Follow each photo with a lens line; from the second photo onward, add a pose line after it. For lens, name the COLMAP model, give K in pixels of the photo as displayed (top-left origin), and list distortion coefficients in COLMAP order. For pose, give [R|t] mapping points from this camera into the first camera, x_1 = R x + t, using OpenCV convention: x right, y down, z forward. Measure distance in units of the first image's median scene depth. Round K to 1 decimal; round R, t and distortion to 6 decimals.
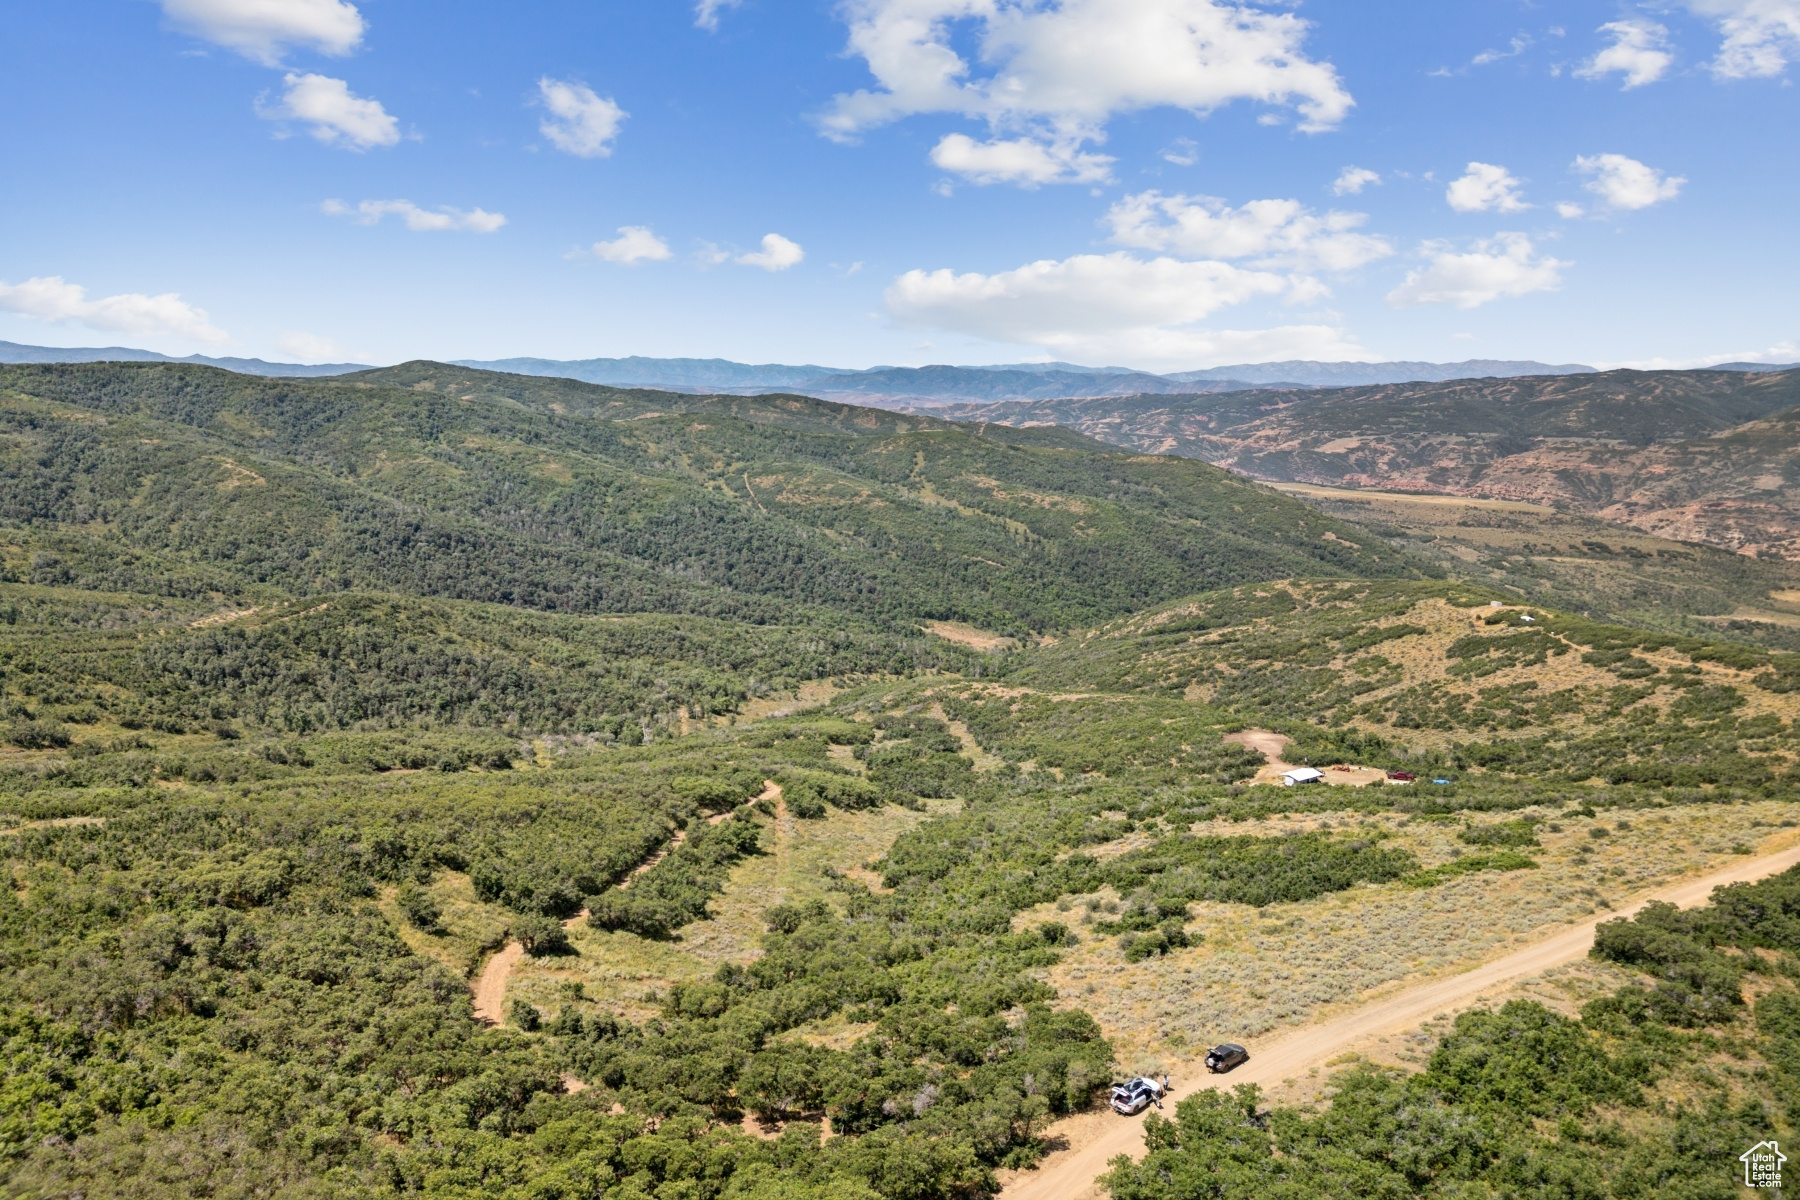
lens RADIAL K [[1277.9, 0, 906.4], [0, 1277.9, 609.9], [0, 0, 1]] dist [0.086698, -0.097507]
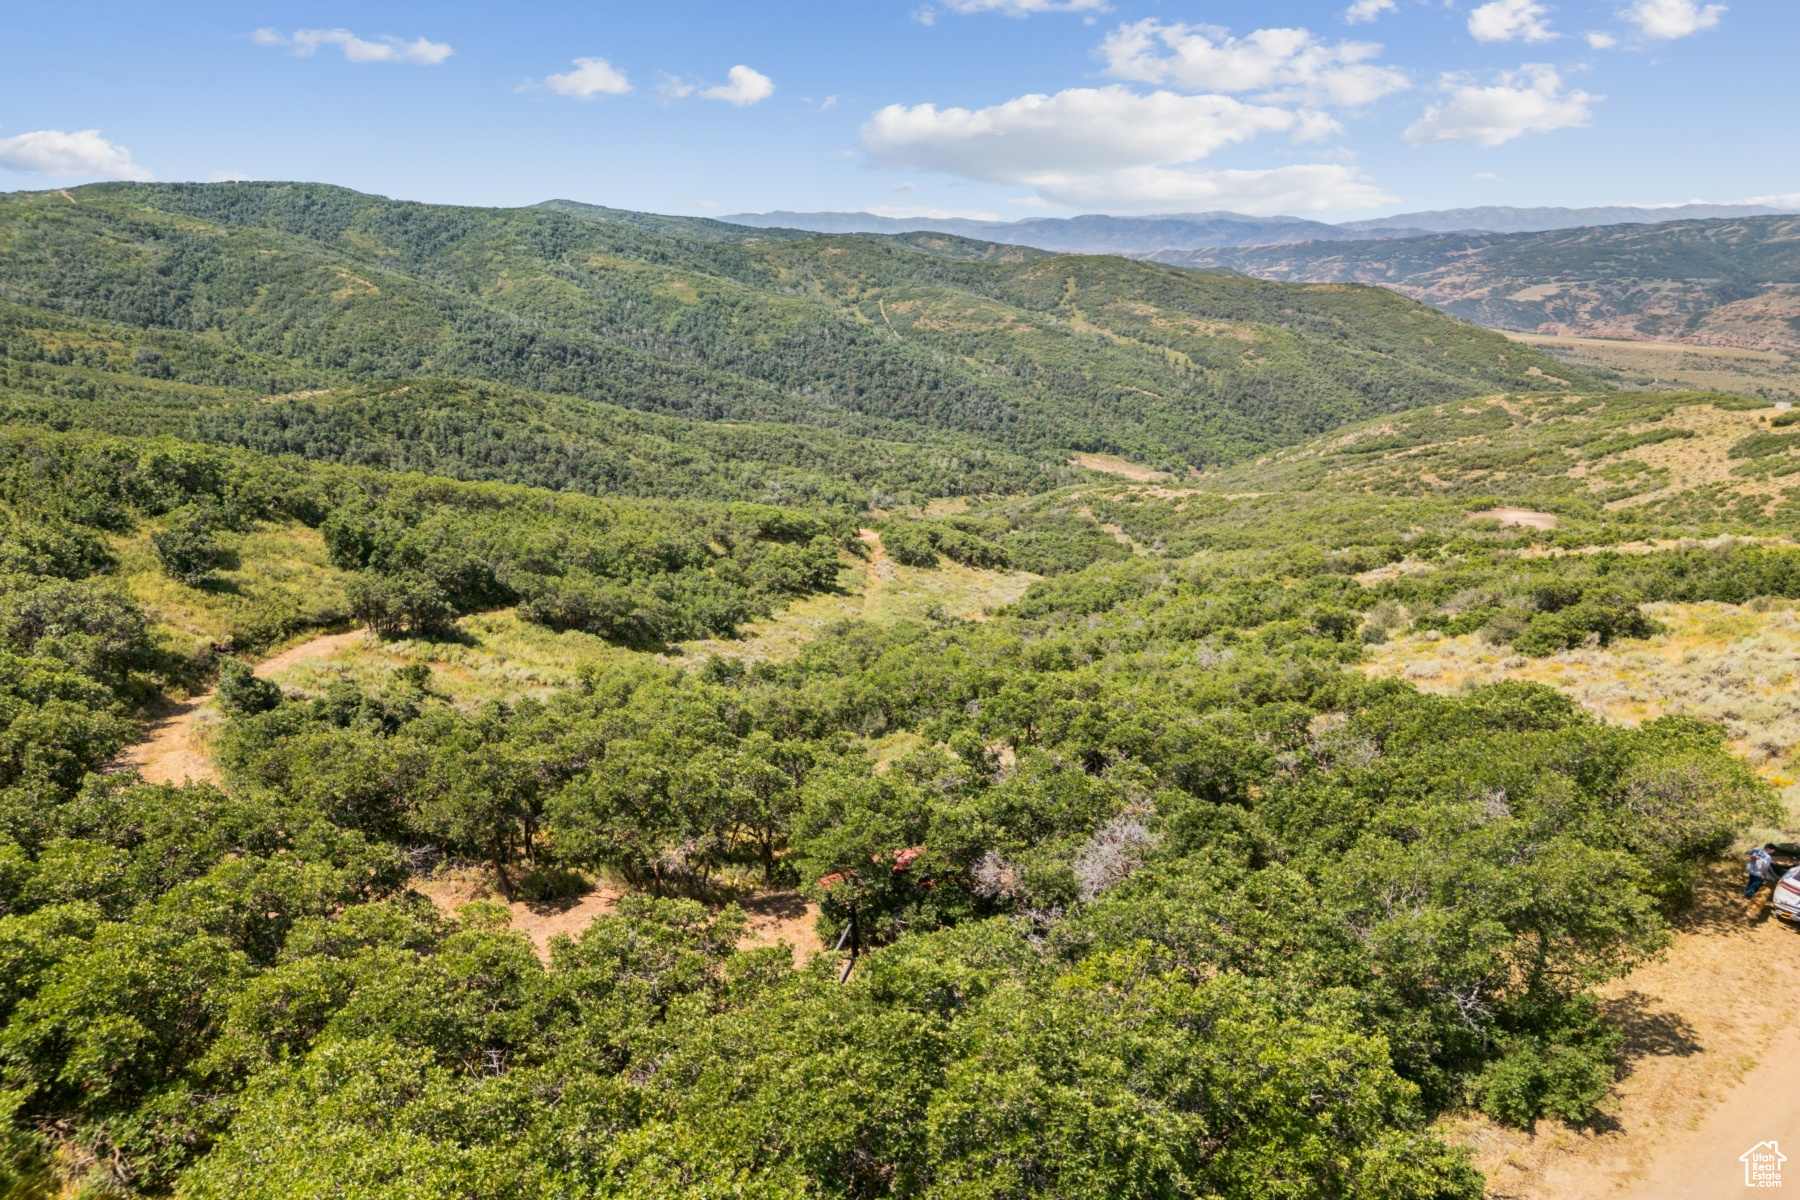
lens RADIAL K [[1265.5, 0, 904.3], [0, 1265.5, 670.4], [0, 0, 1]] dist [0.076090, -0.066058]
pose [[0.993606, 0.030402, -0.108737, -0.000465], [-0.014006, 0.988815, 0.148487, 0.034739], [0.112035, -0.146014, 0.982918, 0.084223]]
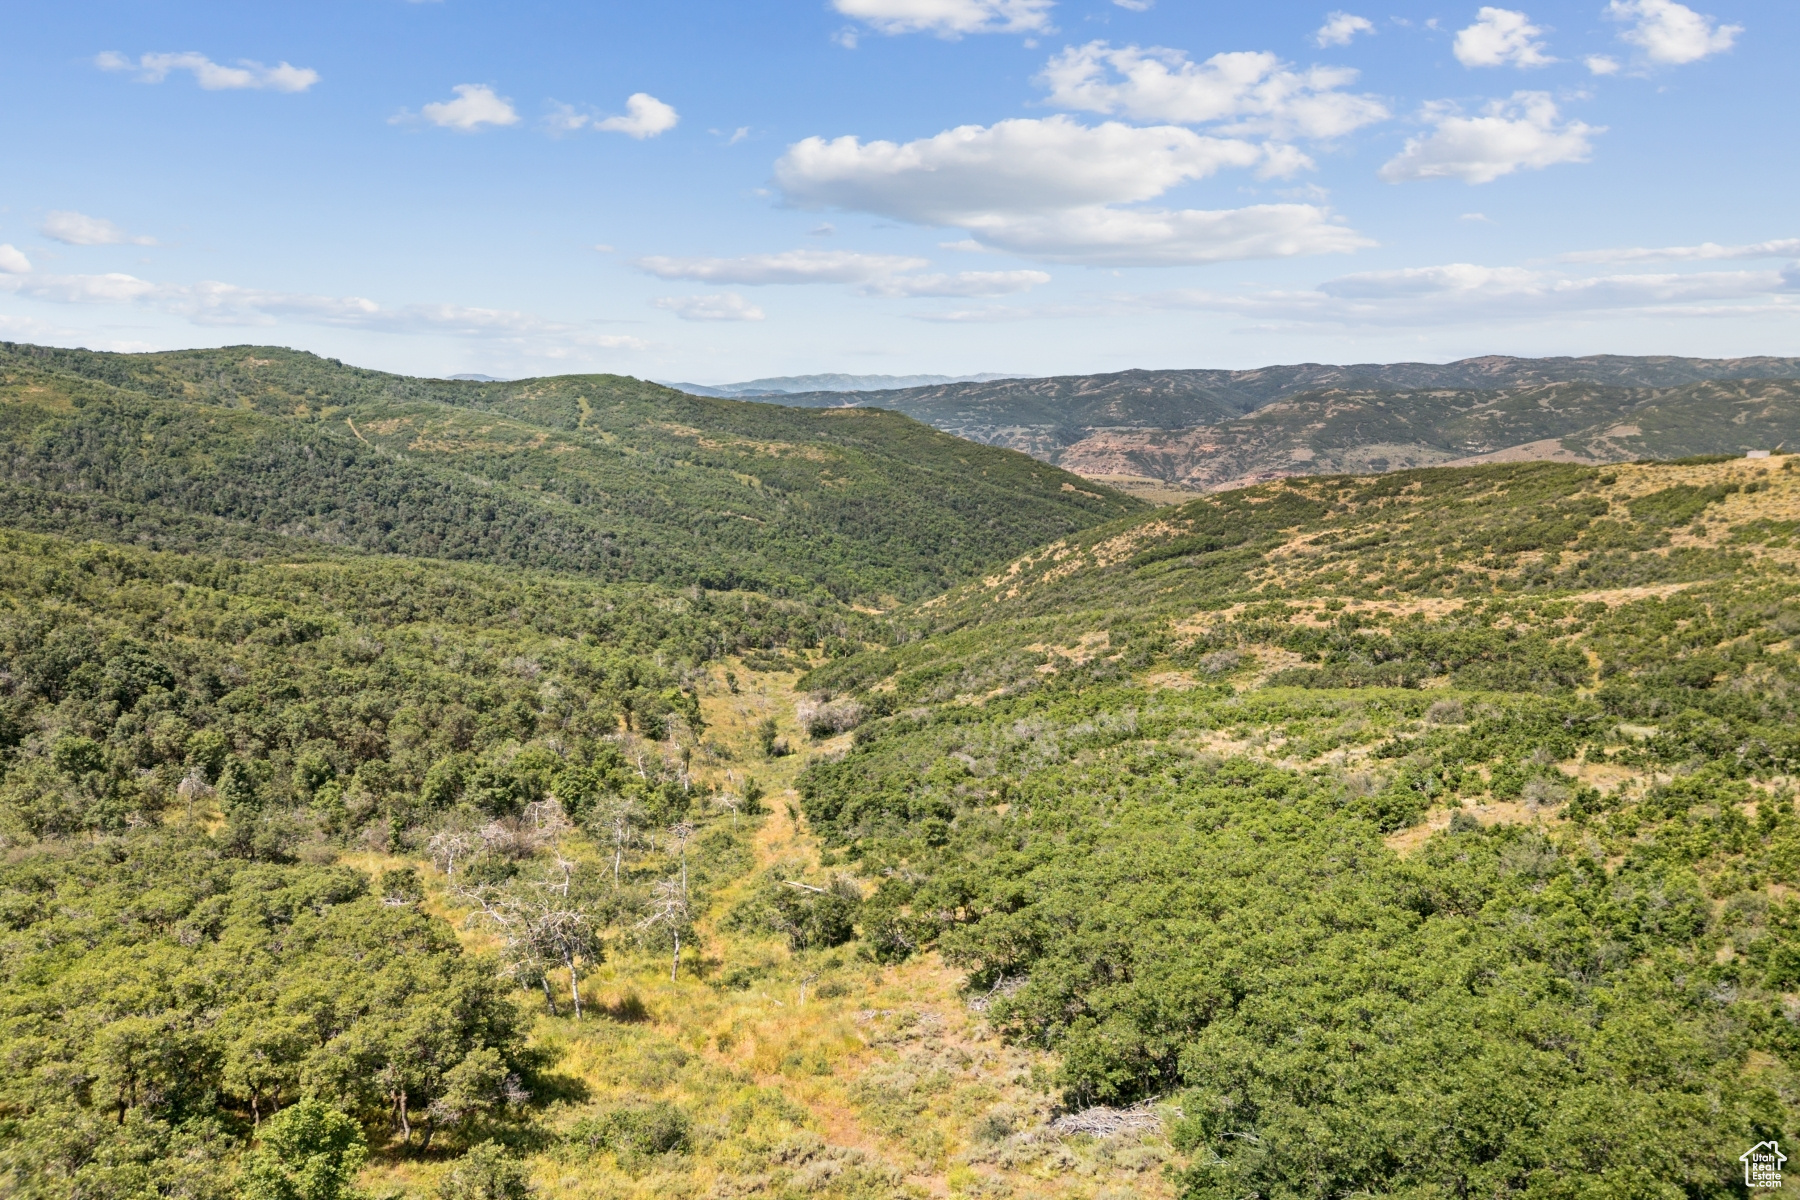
lens RADIAL K [[1237.9, 0, 902.5], [0, 1237.9, 655.5], [0, 0, 1]] dist [0.113067, -0.124188]
pose [[0.936073, -0.079985, 0.342592, -0.139125], [0.071412, 0.996738, 0.037586, 0.030702], [-0.344481, -0.010718, 0.938732, 0.376511]]
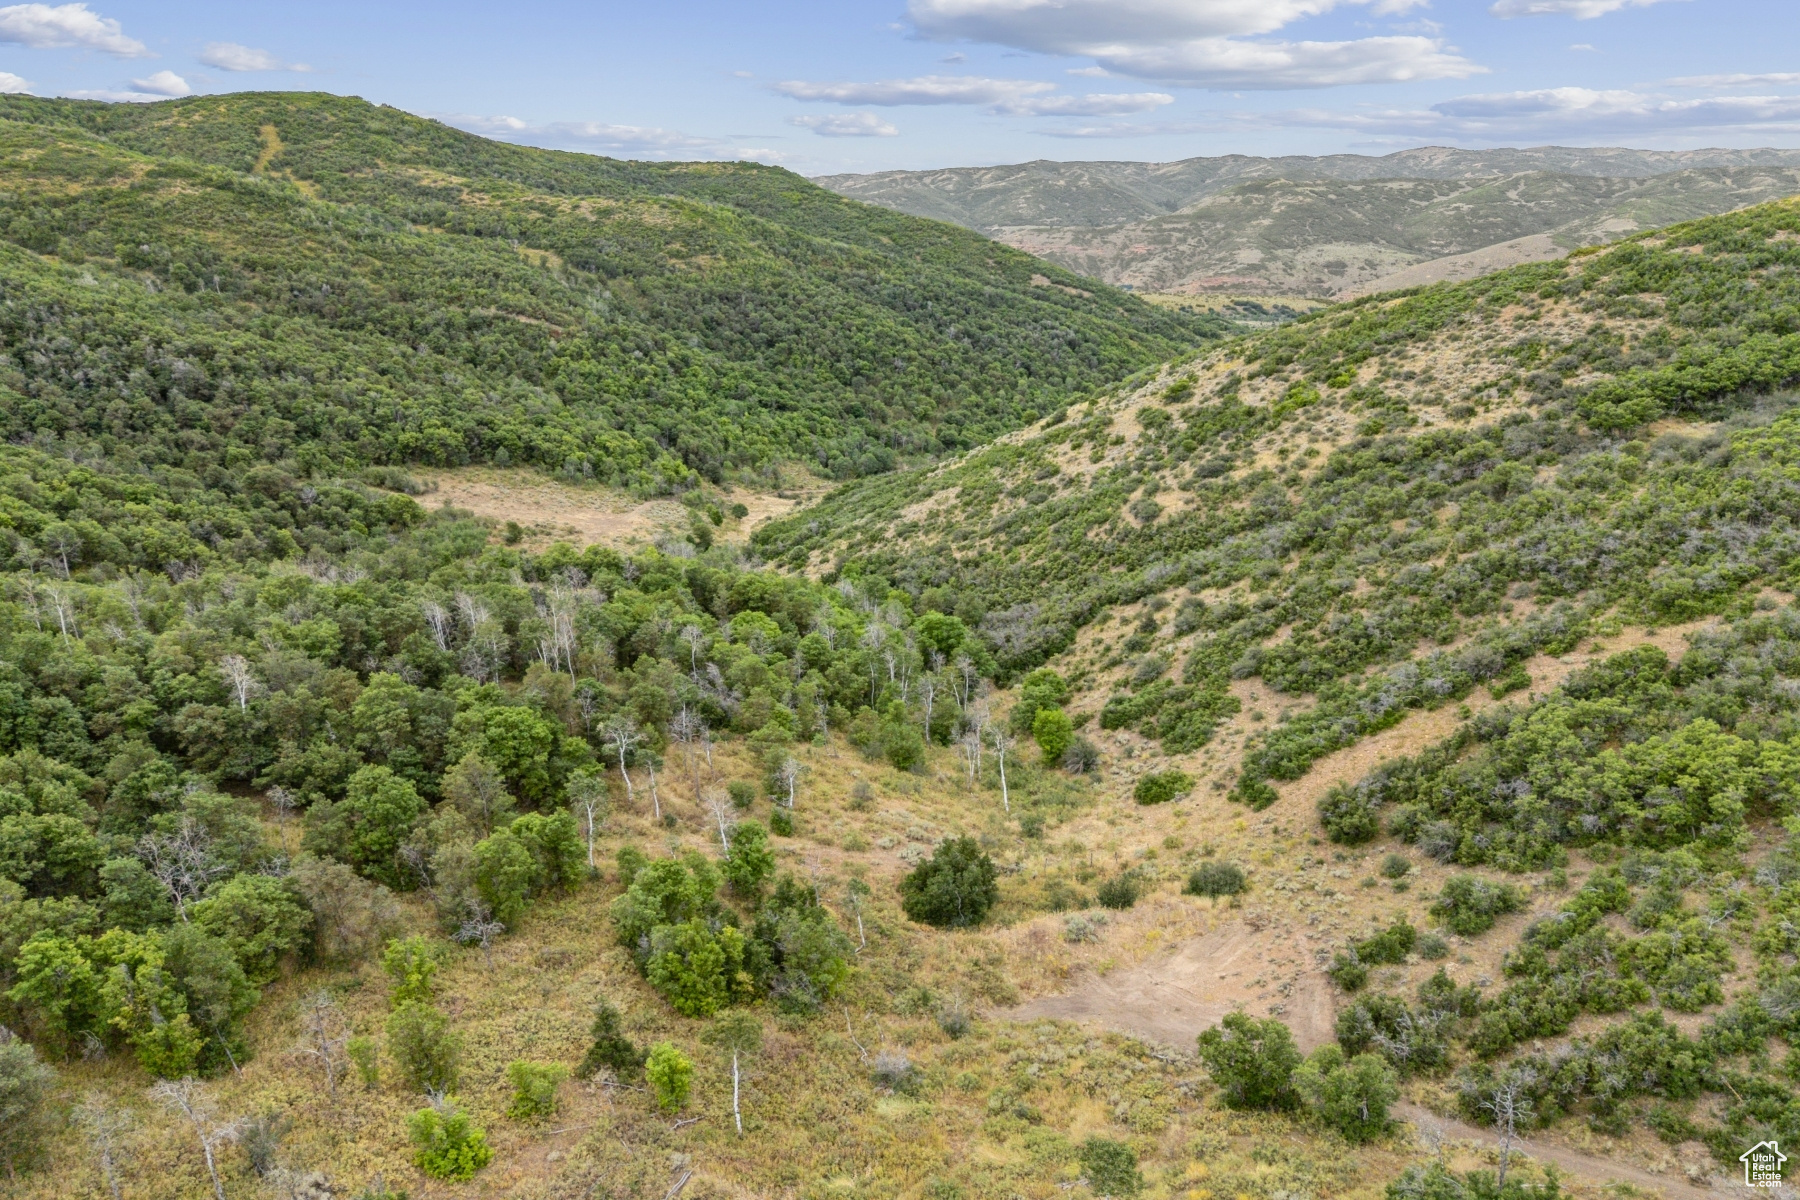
lens RADIAL K [[1295.7, 0, 905.3], [0, 1295.7, 665.4], [0, 0, 1]] dist [0.081358, -0.072413]
pose [[0.897762, -0.152789, 0.413132, -0.019701], [0.084444, 0.980216, 0.179012, 0.008804], [-0.432310, -0.125823, 0.892903, 0.747726]]
